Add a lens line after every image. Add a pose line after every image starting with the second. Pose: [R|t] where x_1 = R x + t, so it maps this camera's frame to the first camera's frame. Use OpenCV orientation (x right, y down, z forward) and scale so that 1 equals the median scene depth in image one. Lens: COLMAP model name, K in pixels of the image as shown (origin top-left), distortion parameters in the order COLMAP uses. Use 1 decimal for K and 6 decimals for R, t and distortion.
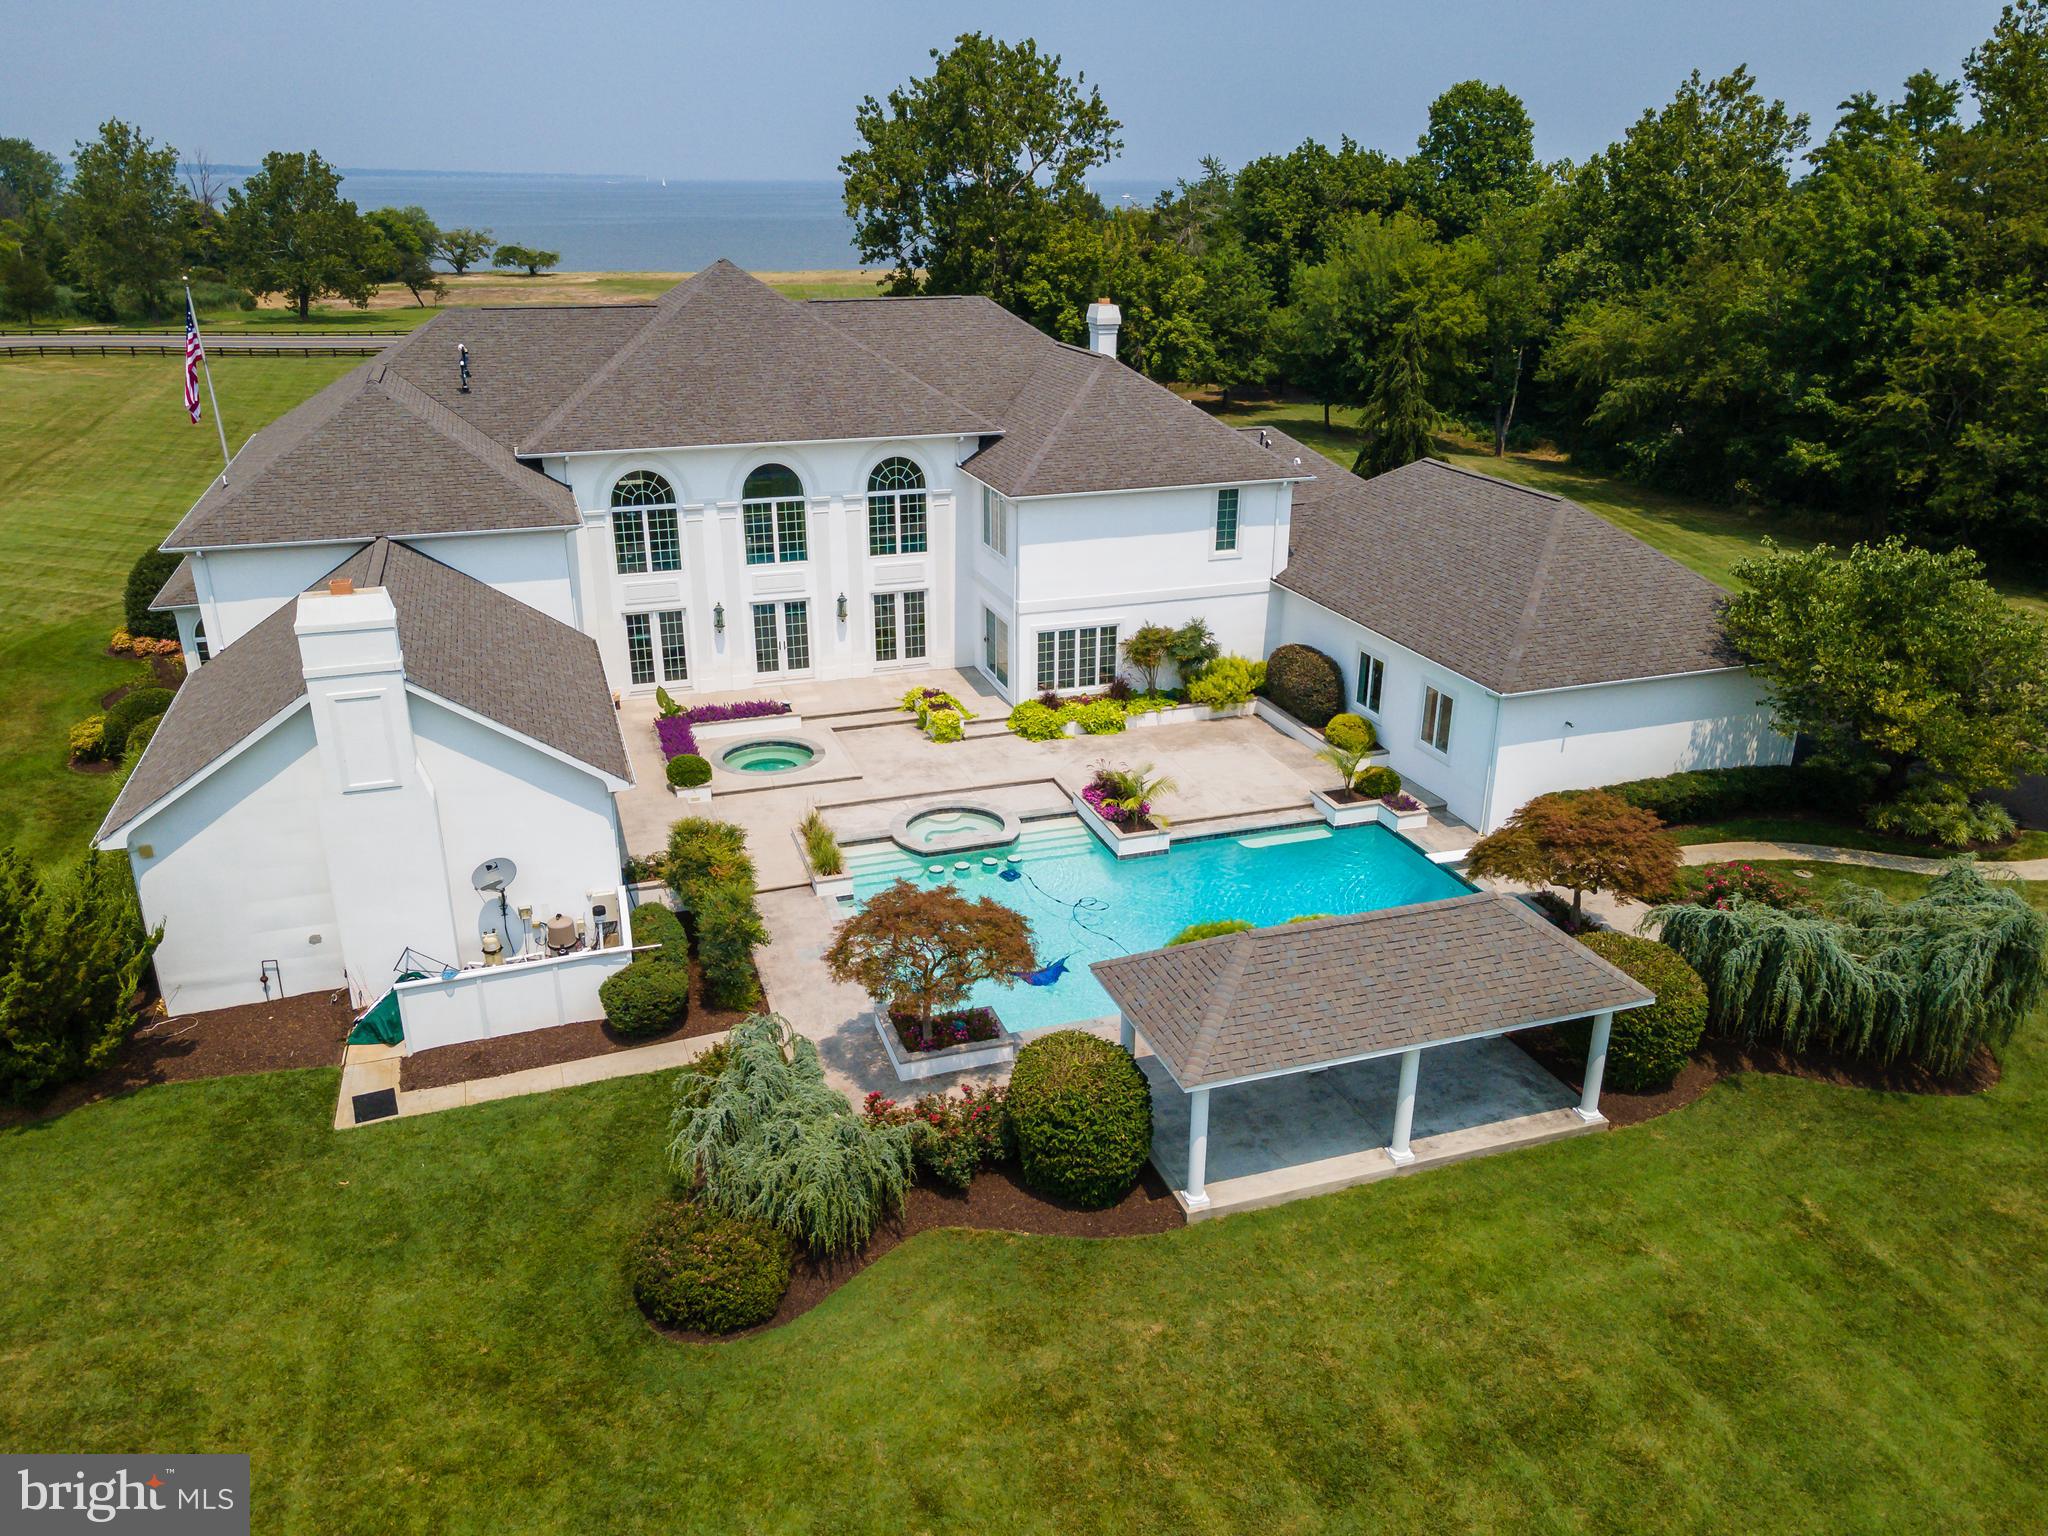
lens RADIAL K [[1487.9, 0, 1017.4], [0, 1487.9, 775.9], [0, 0, 1]] dist [0.021043, 0.039267]
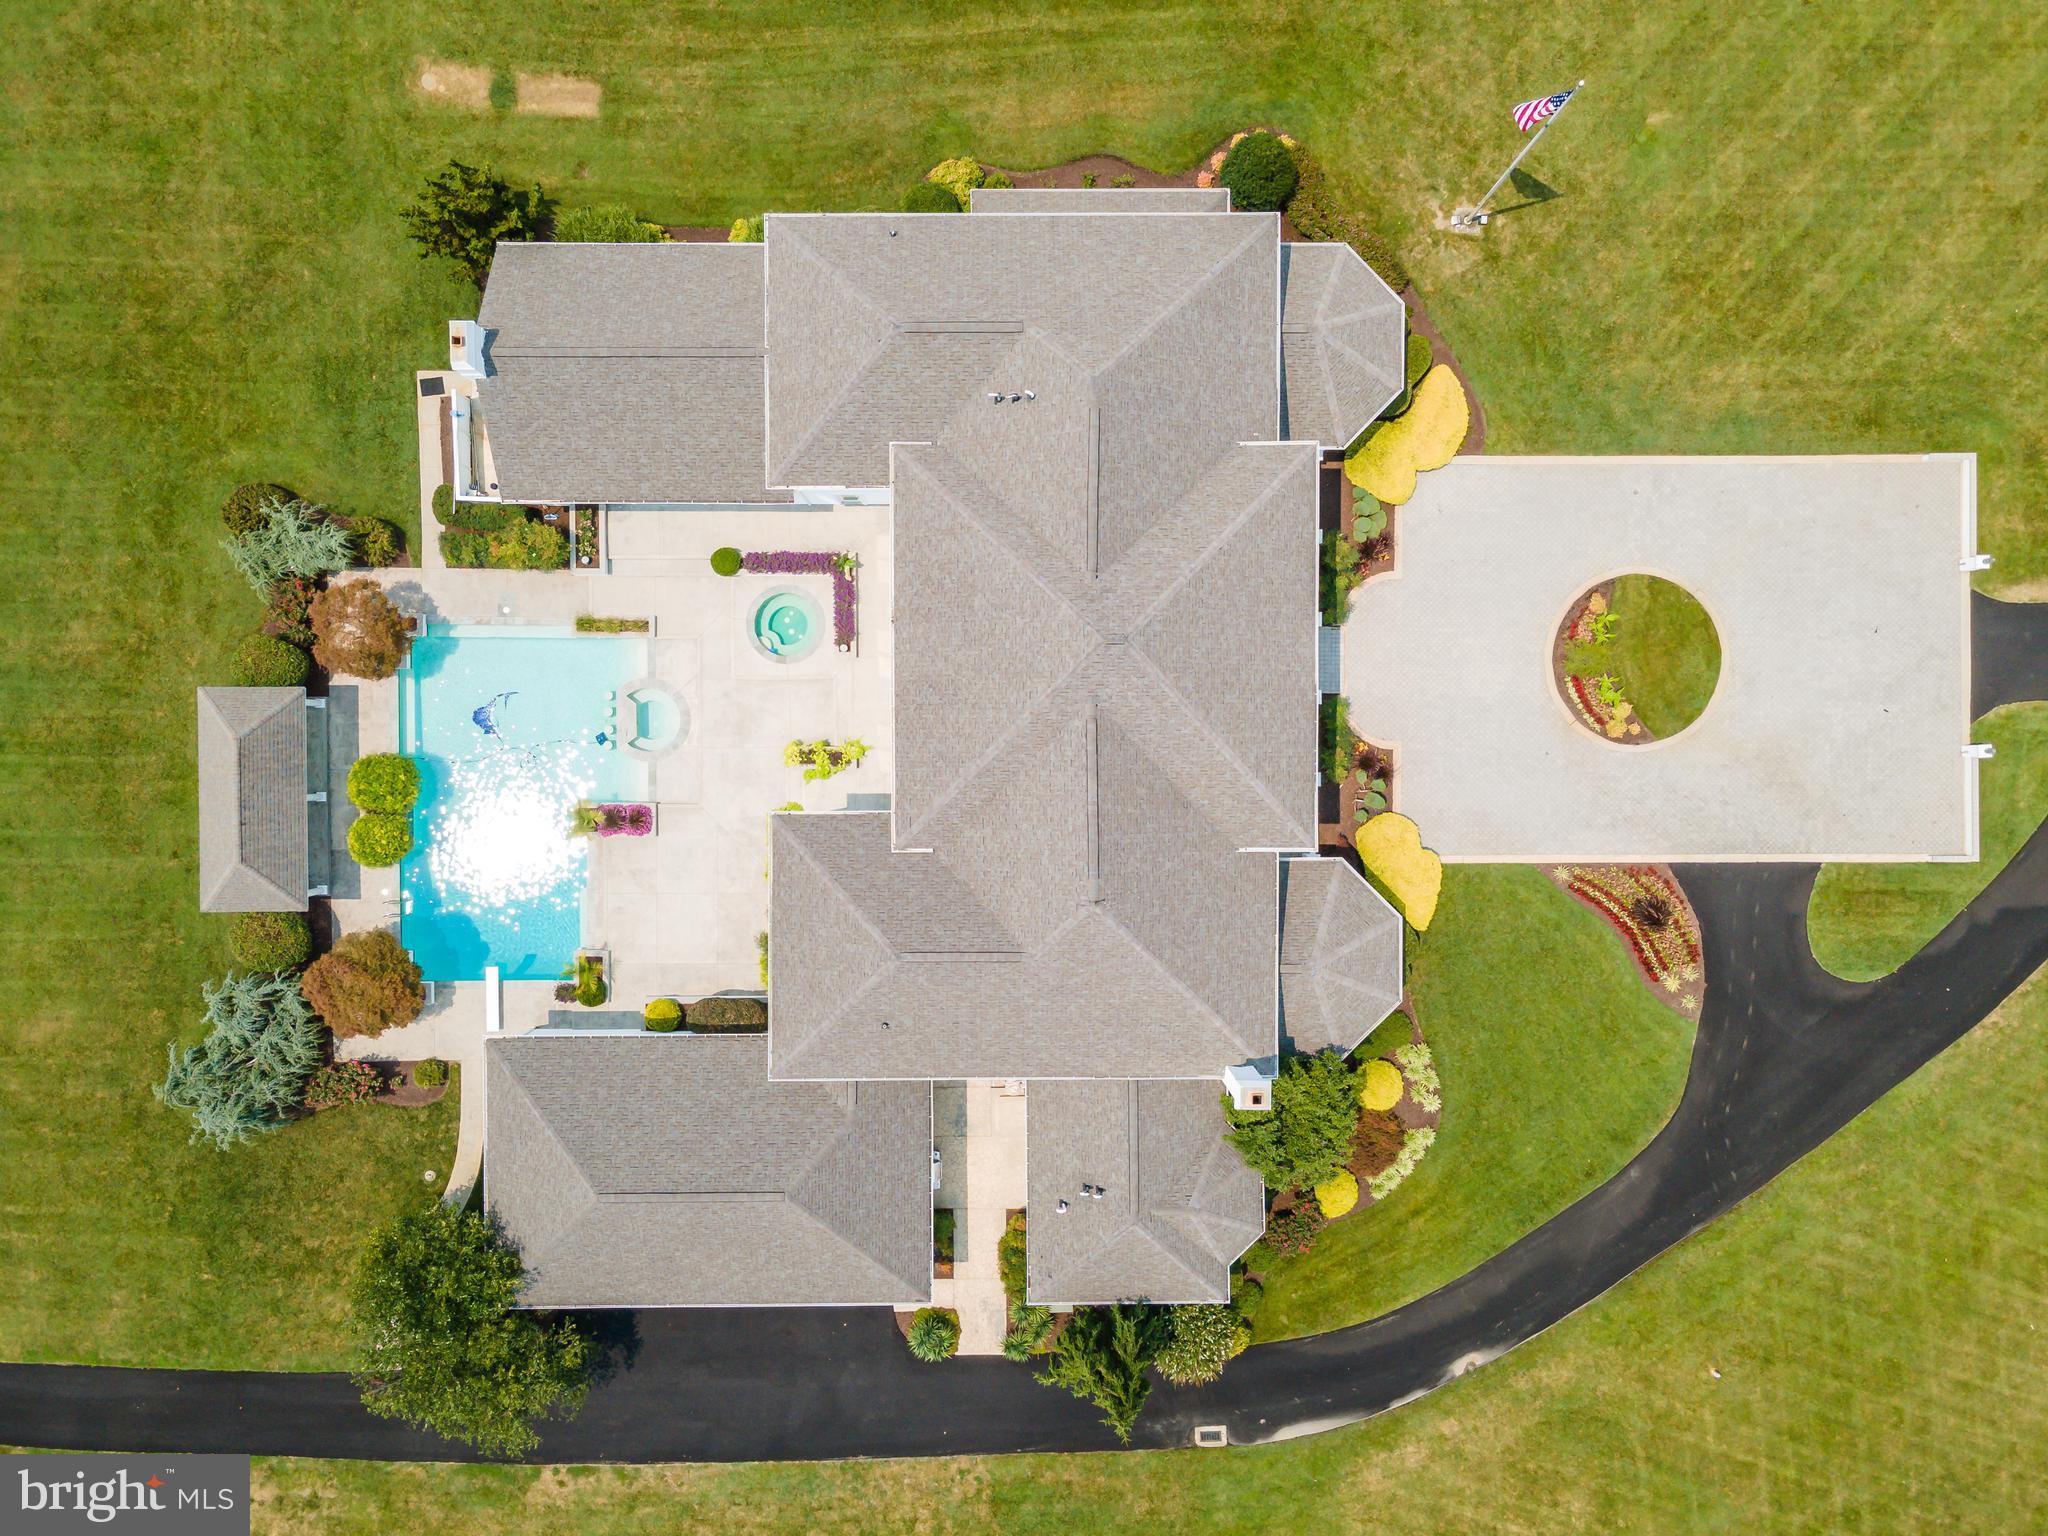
lens RADIAL K [[1497.4, 0, 1017.1], [0, 1497.4, 777.2], [0, 0, 1]] dist [0.028982, 0.005903]
pose [[-0.320218, 0.947272, 0.011642, -0.108216], [-0.356988, -0.132042, 0.924729, -1.336615], [0.877508, 0.291959, 0.380447, 0.642356]]
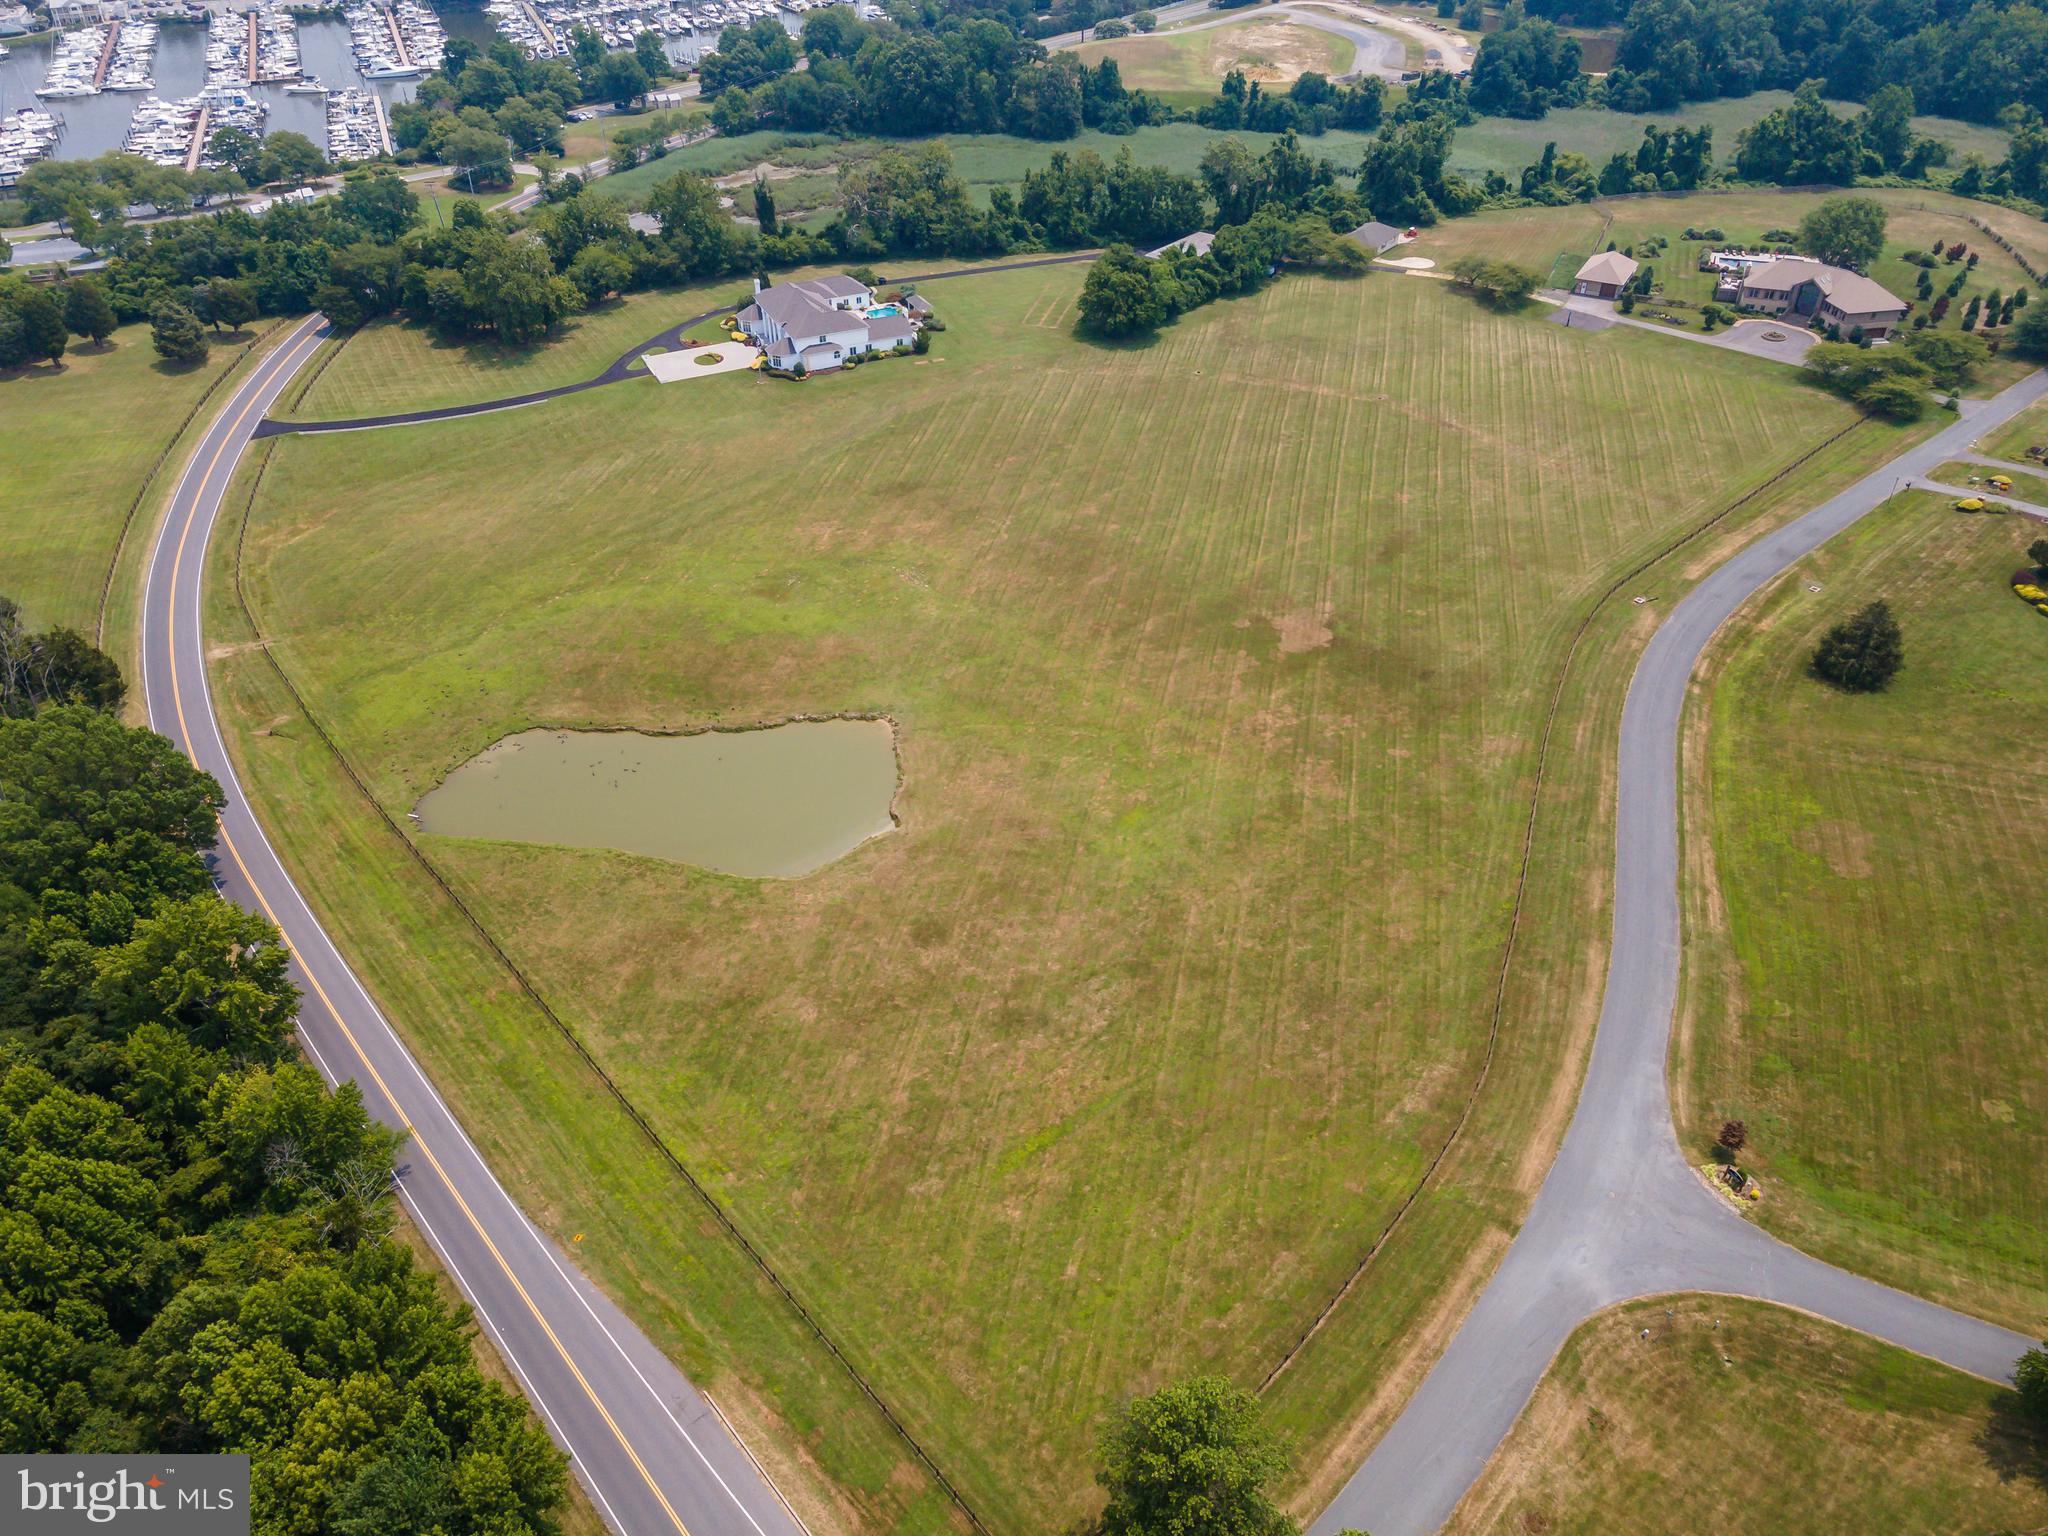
lens RADIAL K [[1487.9, 0, 1017.4], [0, 1487.9, 775.9], [0, 0, 1]] dist [0.021043, 0.039267]
pose [[-0.109921, -0.605084, 0.788537, -7.800663], [0.367353, 0.712439, 0.597899, -2.720830], [-0.923563, 0.355393, 0.143967, -0.173307]]
